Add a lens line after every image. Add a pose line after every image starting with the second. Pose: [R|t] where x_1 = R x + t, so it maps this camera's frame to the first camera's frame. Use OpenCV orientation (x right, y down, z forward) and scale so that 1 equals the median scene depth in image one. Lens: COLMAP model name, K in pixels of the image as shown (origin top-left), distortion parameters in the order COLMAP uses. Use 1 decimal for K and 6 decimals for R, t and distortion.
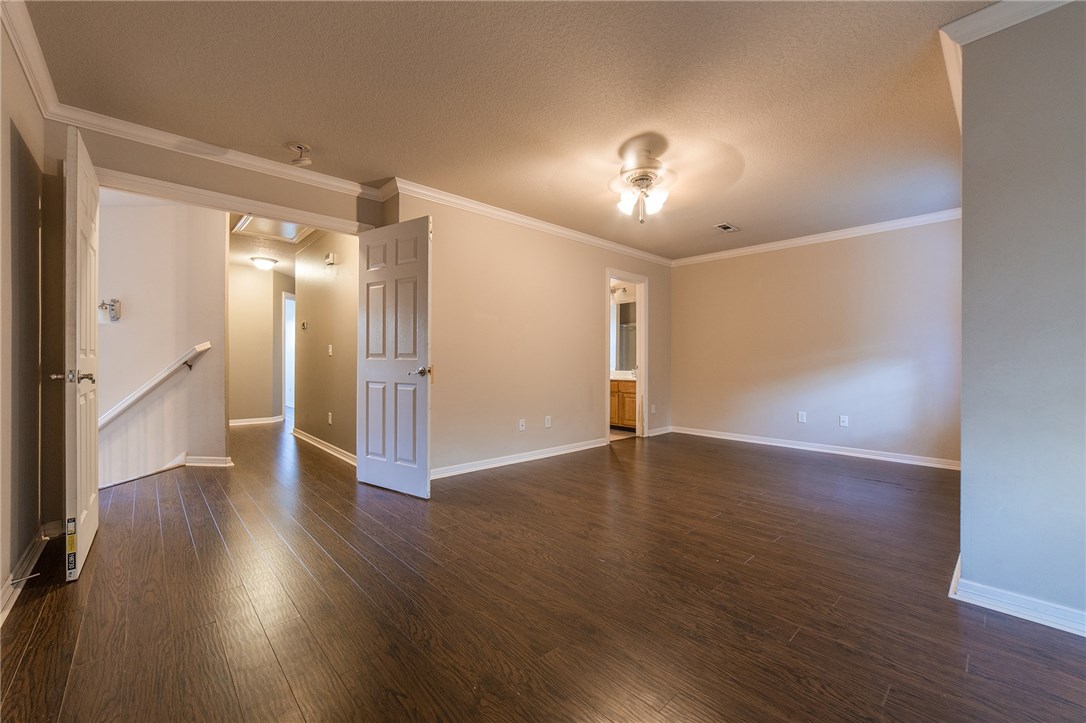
lens RADIAL K [[434.3, 0, 543.0], [0, 434.3, 361.5], [0, 0, 1]] dist [-0.006101, 0.000338]
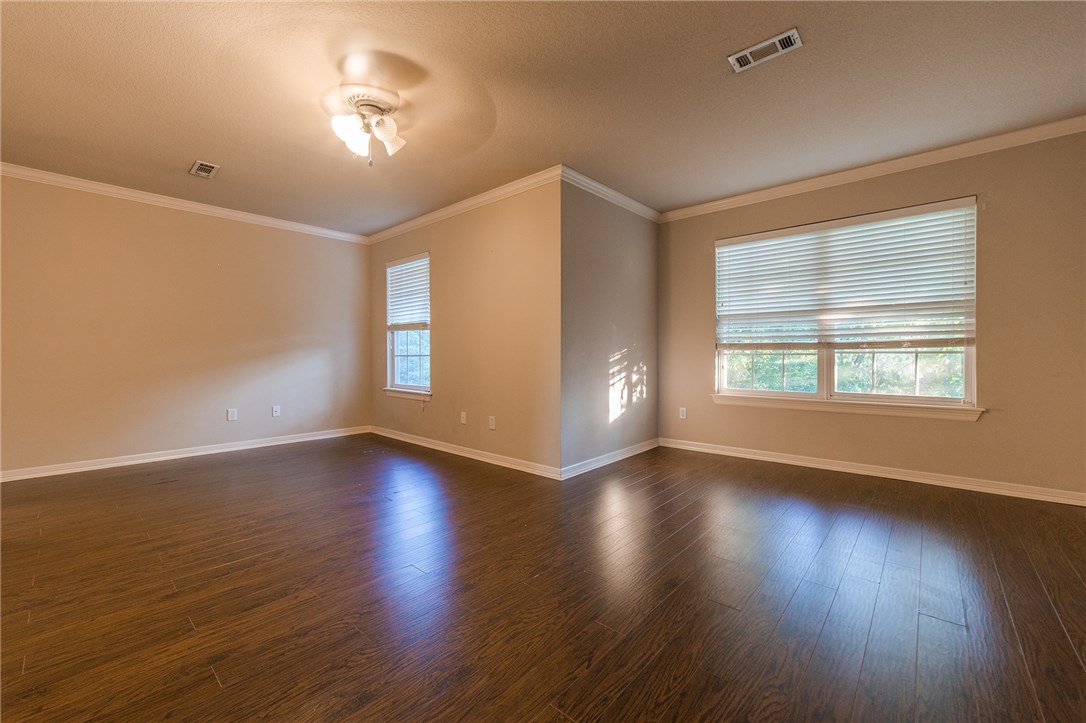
lens RADIAL K [[434.3, 0, 543.0], [0, 434.3, 361.5], [0, 0, 1]] dist [-0.006101, 0.000338]
pose [[-0.093034, -0.014757, 0.995554, -0.510394], [-0.004457, 0.999886, 0.014405, 0.013755], [-0.995653, -0.003097, -0.093089, 0.759219]]
